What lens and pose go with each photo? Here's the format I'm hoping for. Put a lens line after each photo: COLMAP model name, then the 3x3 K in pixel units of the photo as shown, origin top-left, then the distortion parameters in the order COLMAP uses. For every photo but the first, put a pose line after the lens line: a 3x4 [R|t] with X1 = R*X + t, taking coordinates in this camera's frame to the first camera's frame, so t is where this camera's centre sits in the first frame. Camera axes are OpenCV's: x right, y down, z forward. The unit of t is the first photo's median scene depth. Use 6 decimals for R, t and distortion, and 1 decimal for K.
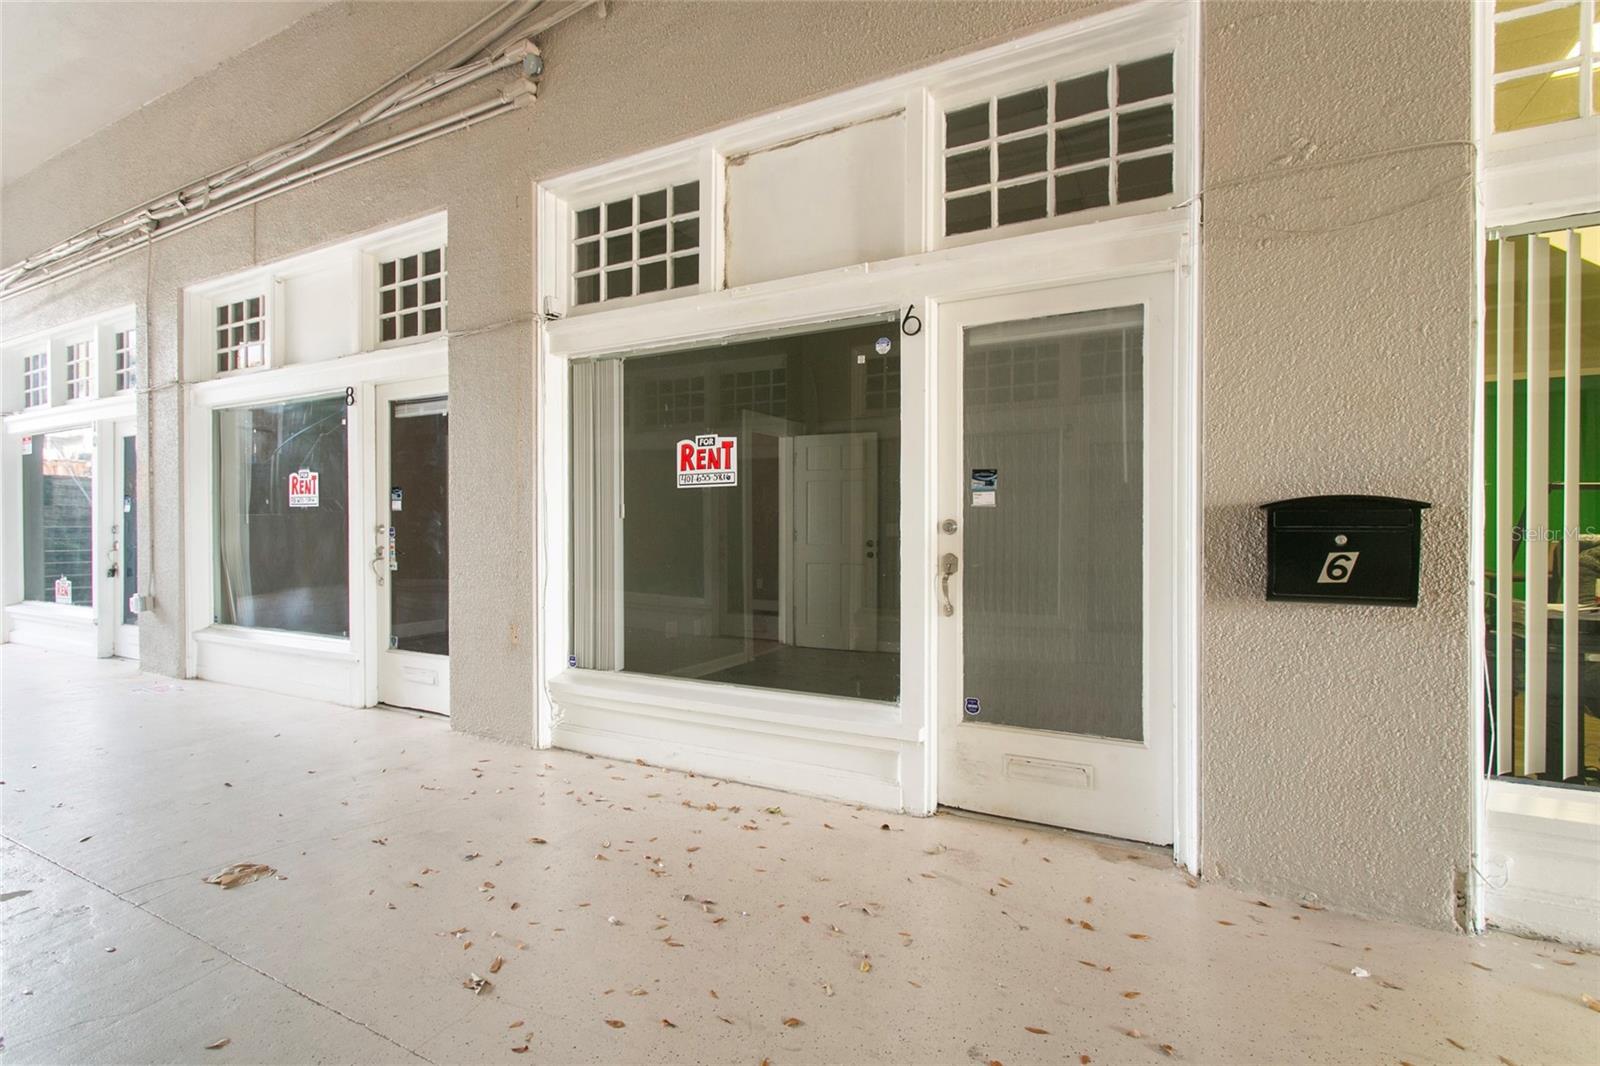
lens RADIAL K [[759.4, 0, 798.8], [0, 759.4, 492.7], [0, 0, 1]] dist [0.018920, 0.000269]
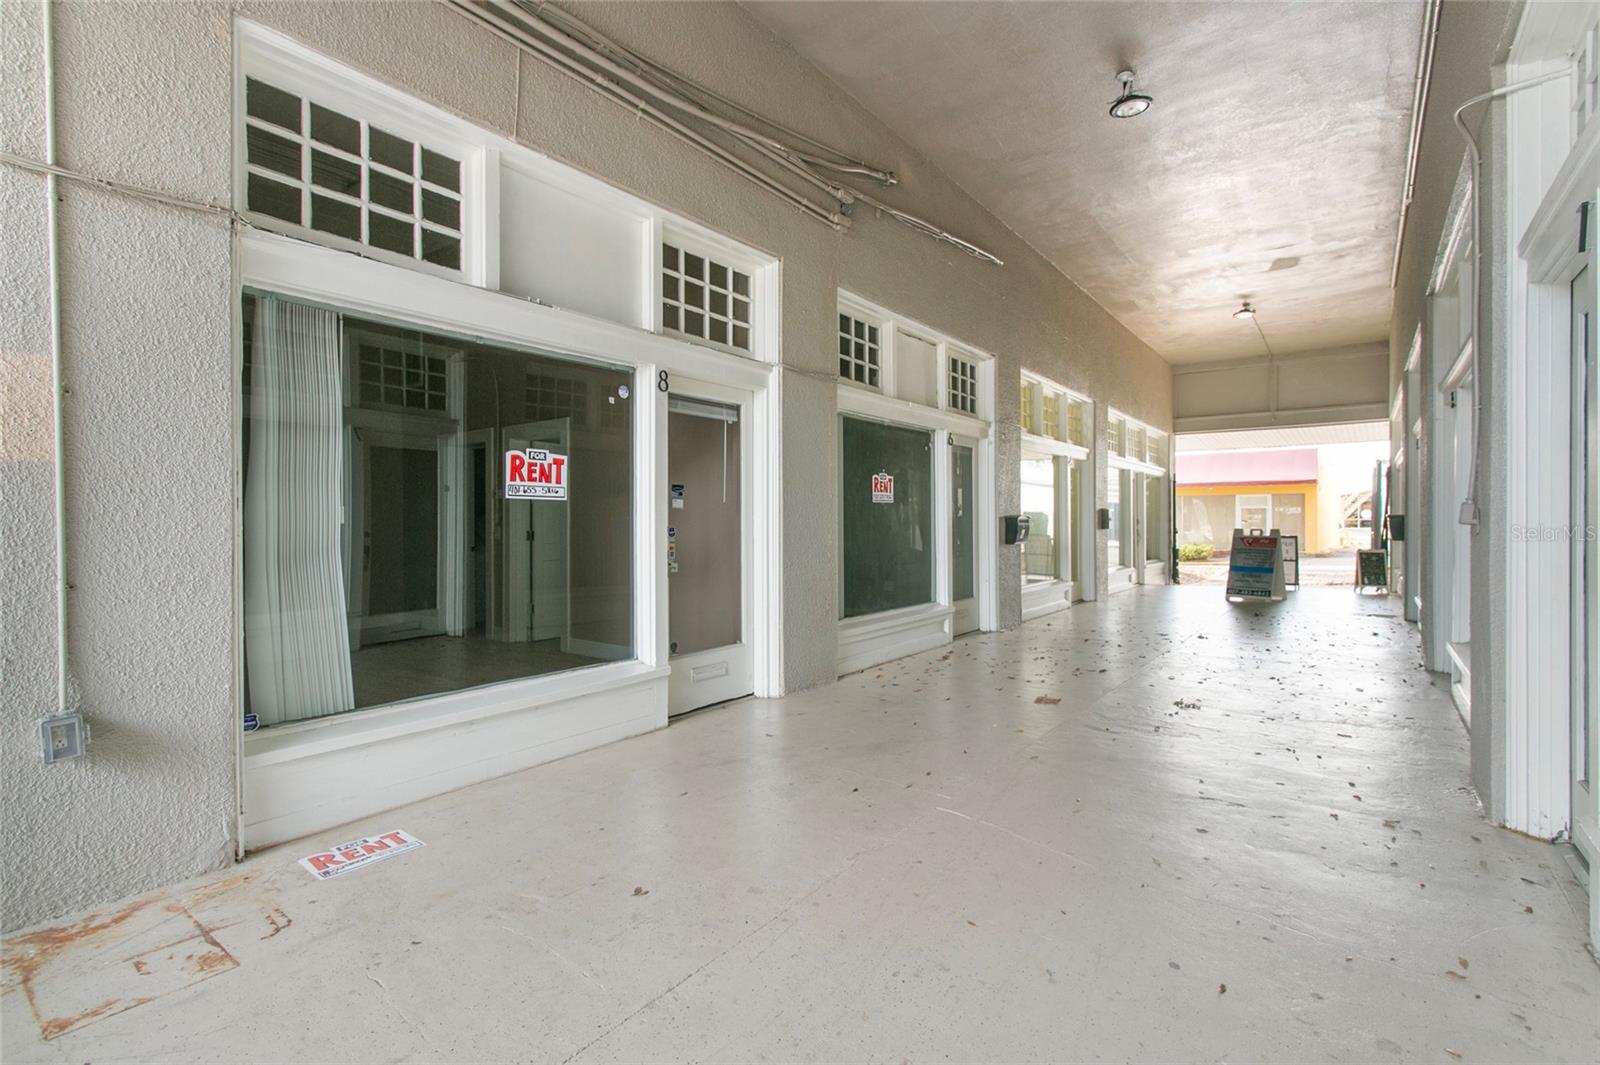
lens RADIAL K [[771.4, 0, 800.4], [0, 771.4, 525.0], [0, 0, 1]] dist [0.001096, 0.000464]
pose [[0.123044, 0.021037, 0.992178, -1.094575], [0.002294, 0.999767, -0.021483, 0.047080], [-0.992399, 0.004919, 0.122967, 0.547857]]
